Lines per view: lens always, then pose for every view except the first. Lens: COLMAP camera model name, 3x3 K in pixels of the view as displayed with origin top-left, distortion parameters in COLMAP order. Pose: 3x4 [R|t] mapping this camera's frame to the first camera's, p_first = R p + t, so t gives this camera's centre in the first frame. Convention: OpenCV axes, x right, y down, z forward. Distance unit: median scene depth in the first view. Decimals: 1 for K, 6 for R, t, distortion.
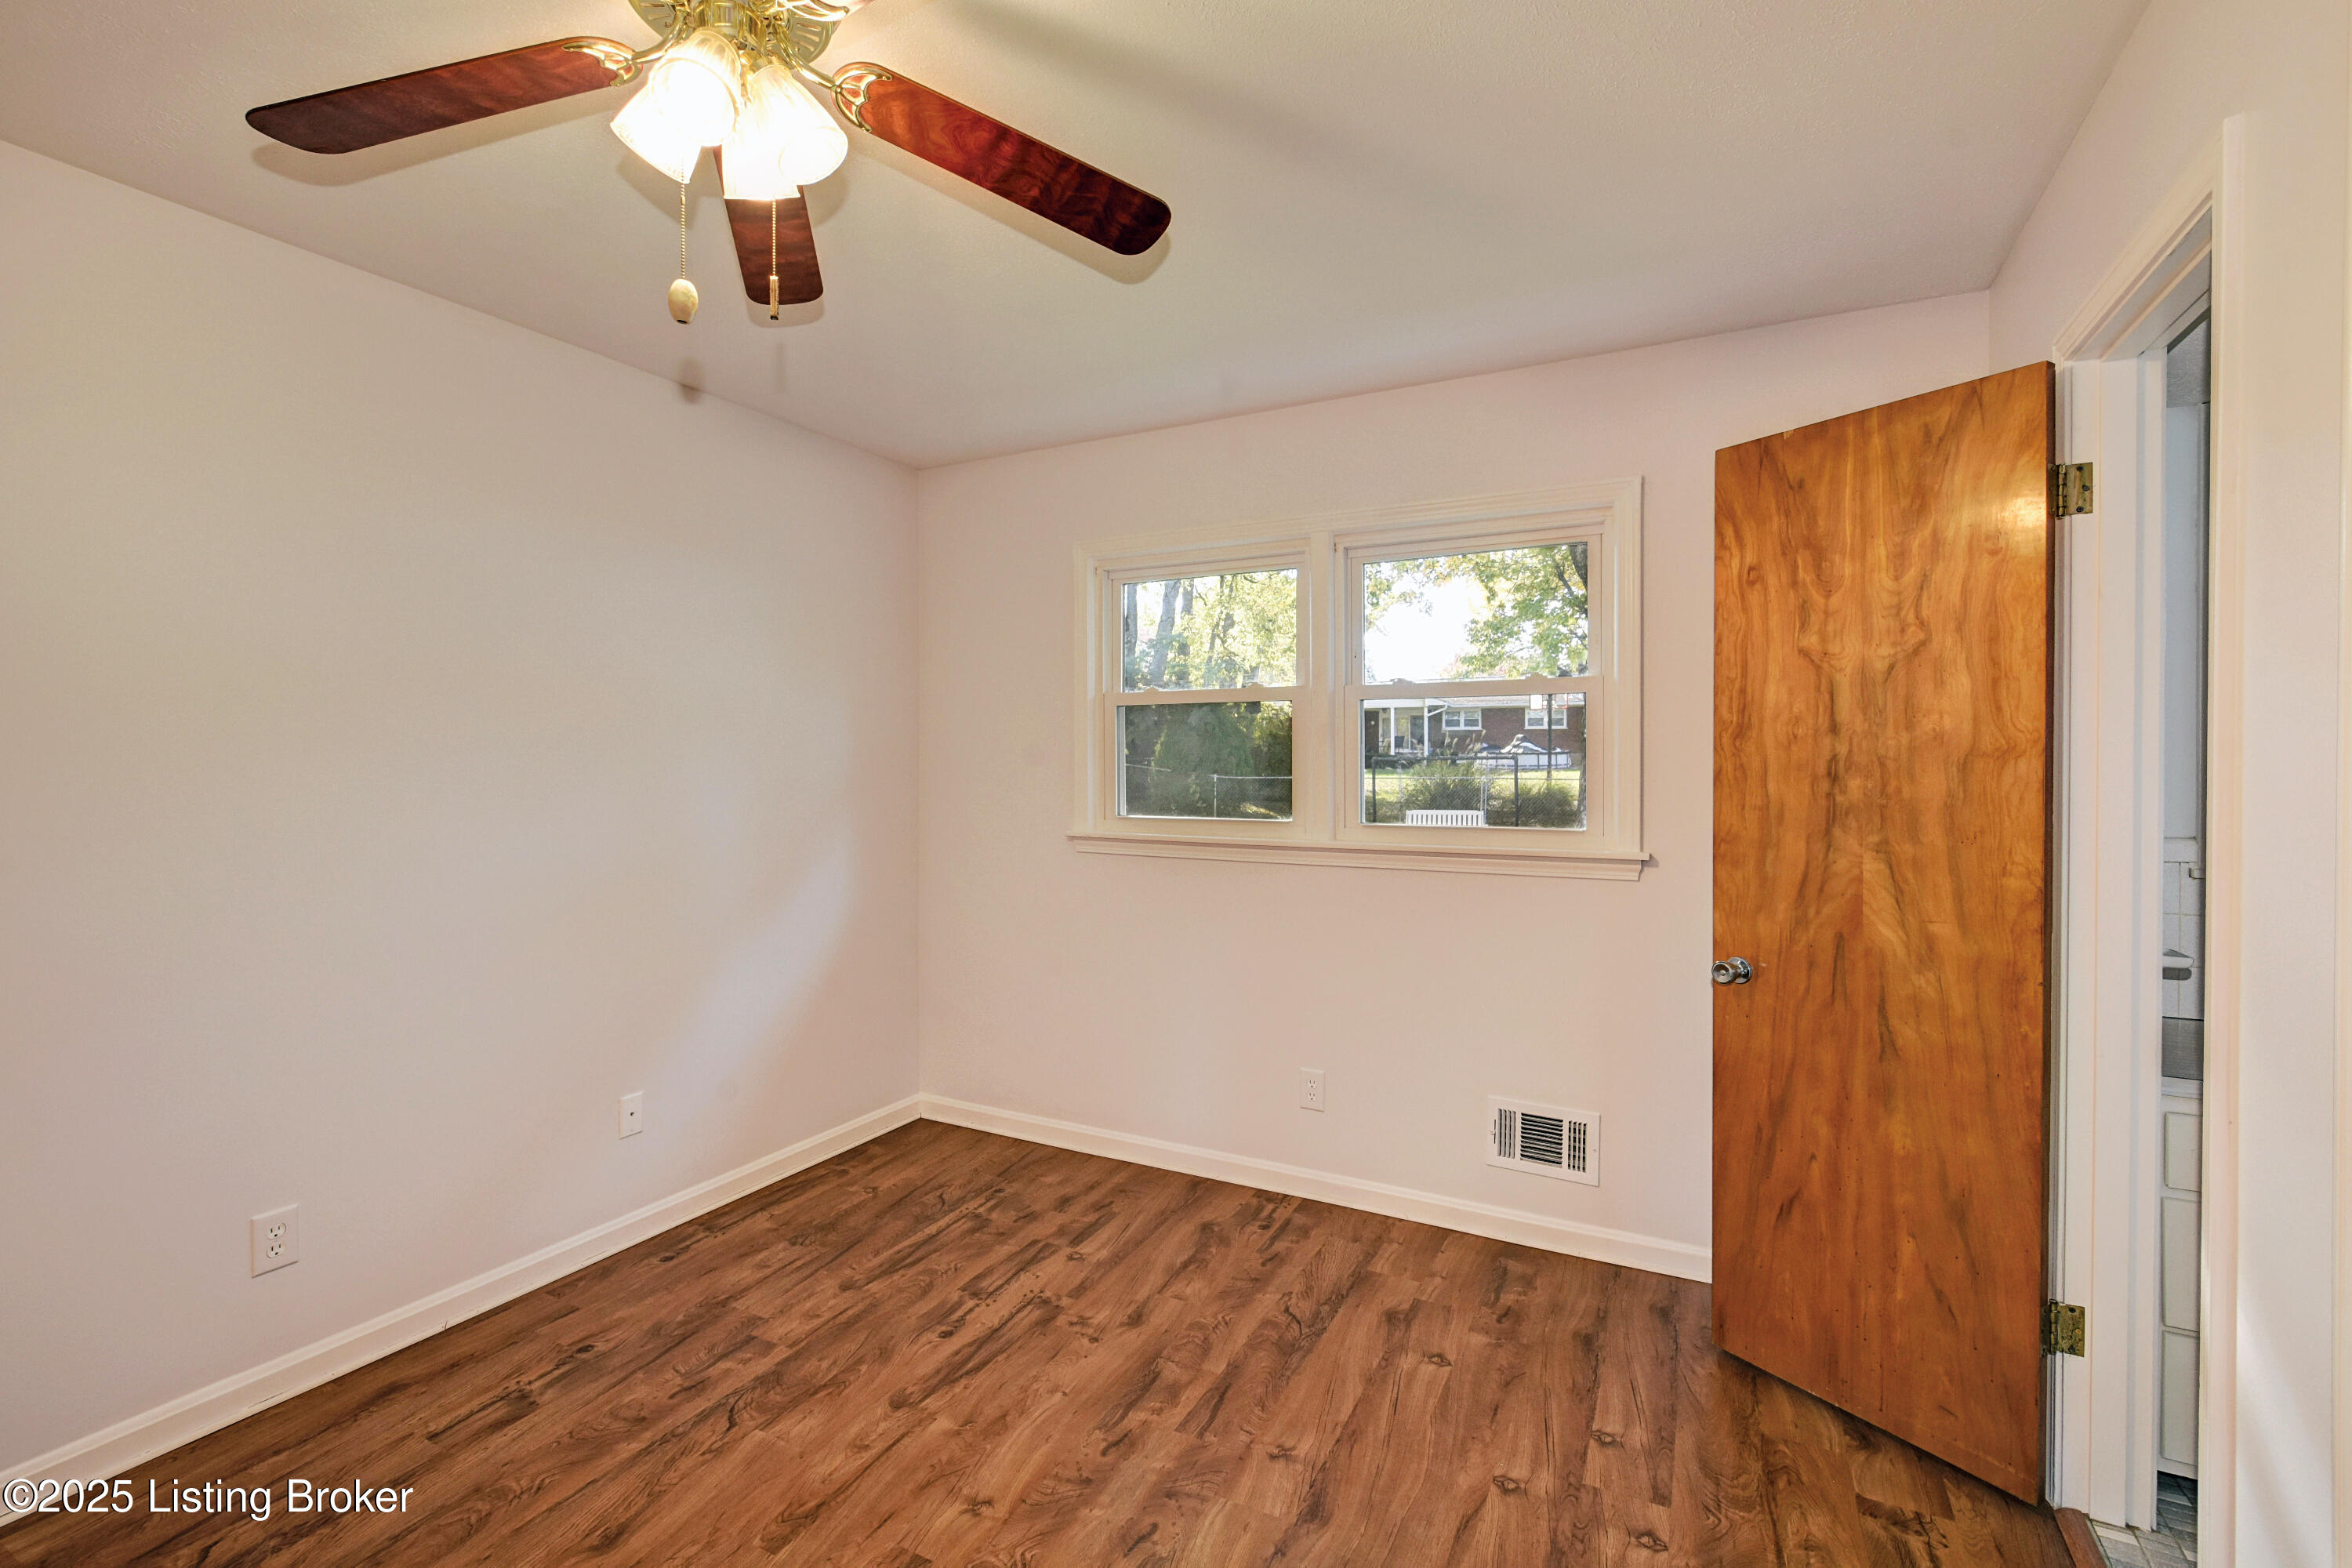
lens RADIAL K [[1036.9, 0, 1187.5], [0, 1036.9, 795.0], [0, 0, 1]] dist [-0.004129, -0.000552]
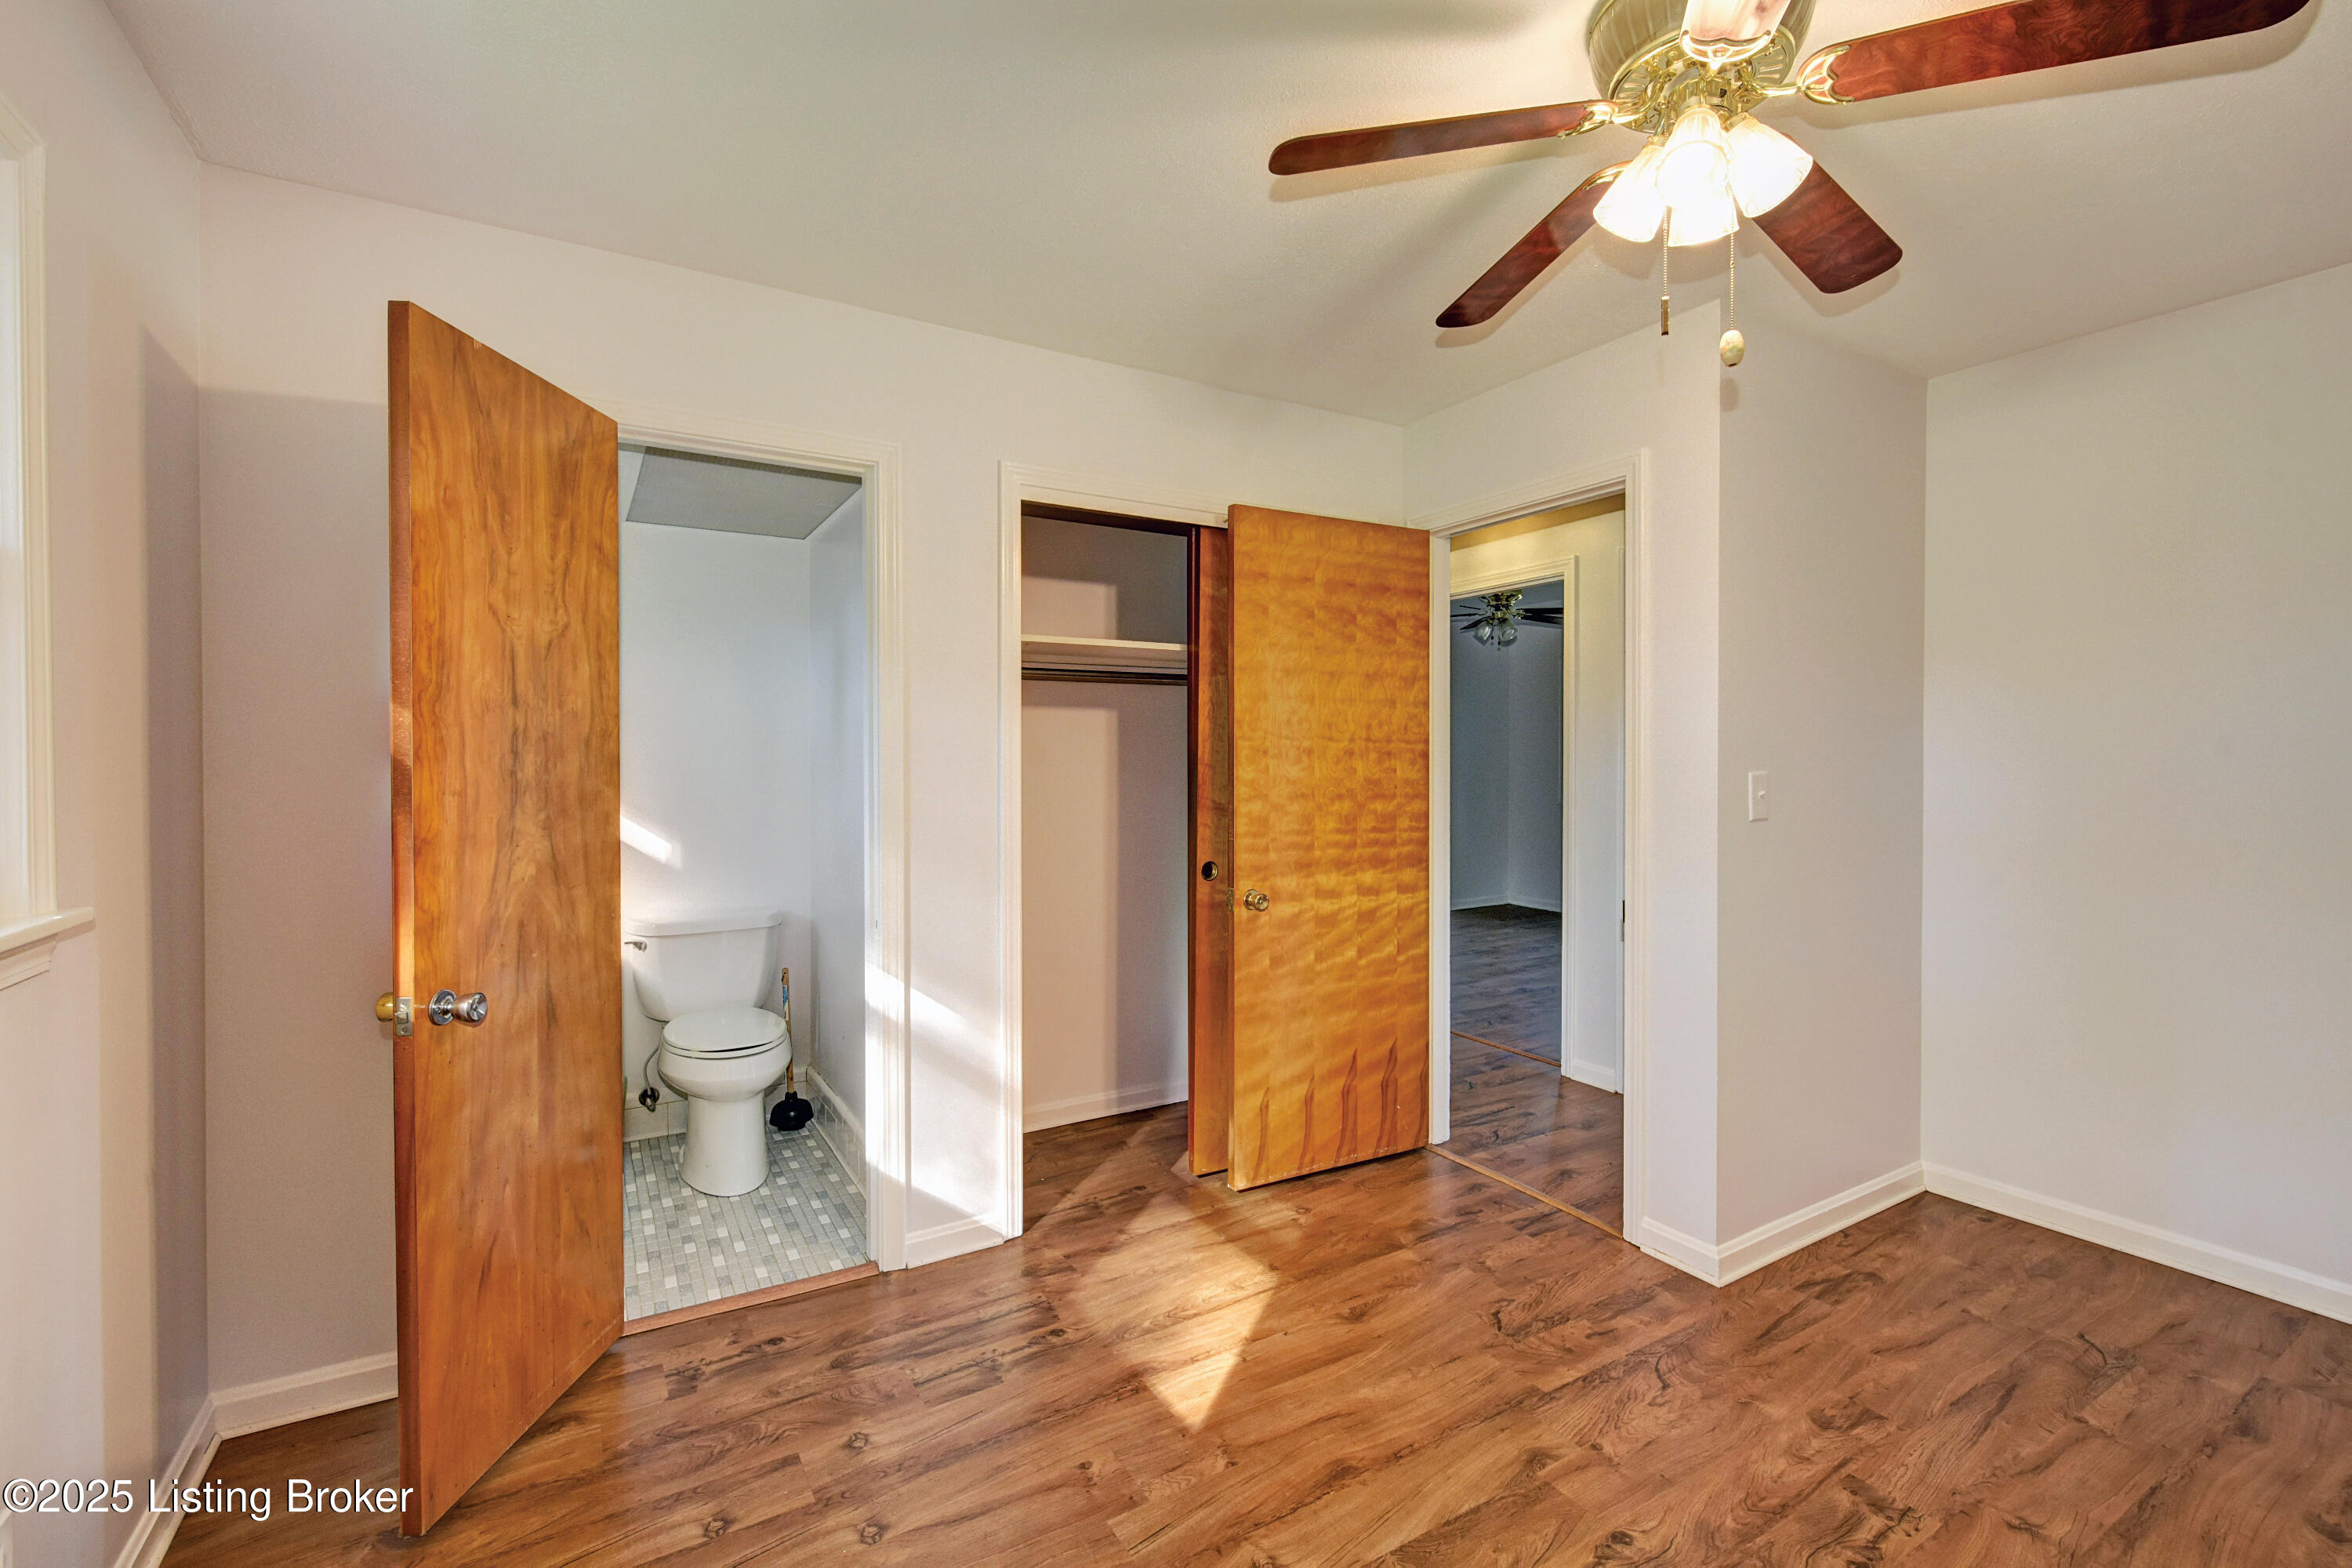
lens RADIAL K [[1036.9, 0, 1179.3], [0, 1036.9, 765.8], [0, 0, 1]] dist [-0.004129, -0.000552]
pose [[-0.844626, -0.007722, 0.535300, -0.364511], [0.009180, 0.999540, 0.028904, -0.027265], [-0.535277, 0.029328, -0.844167, 1.461263]]
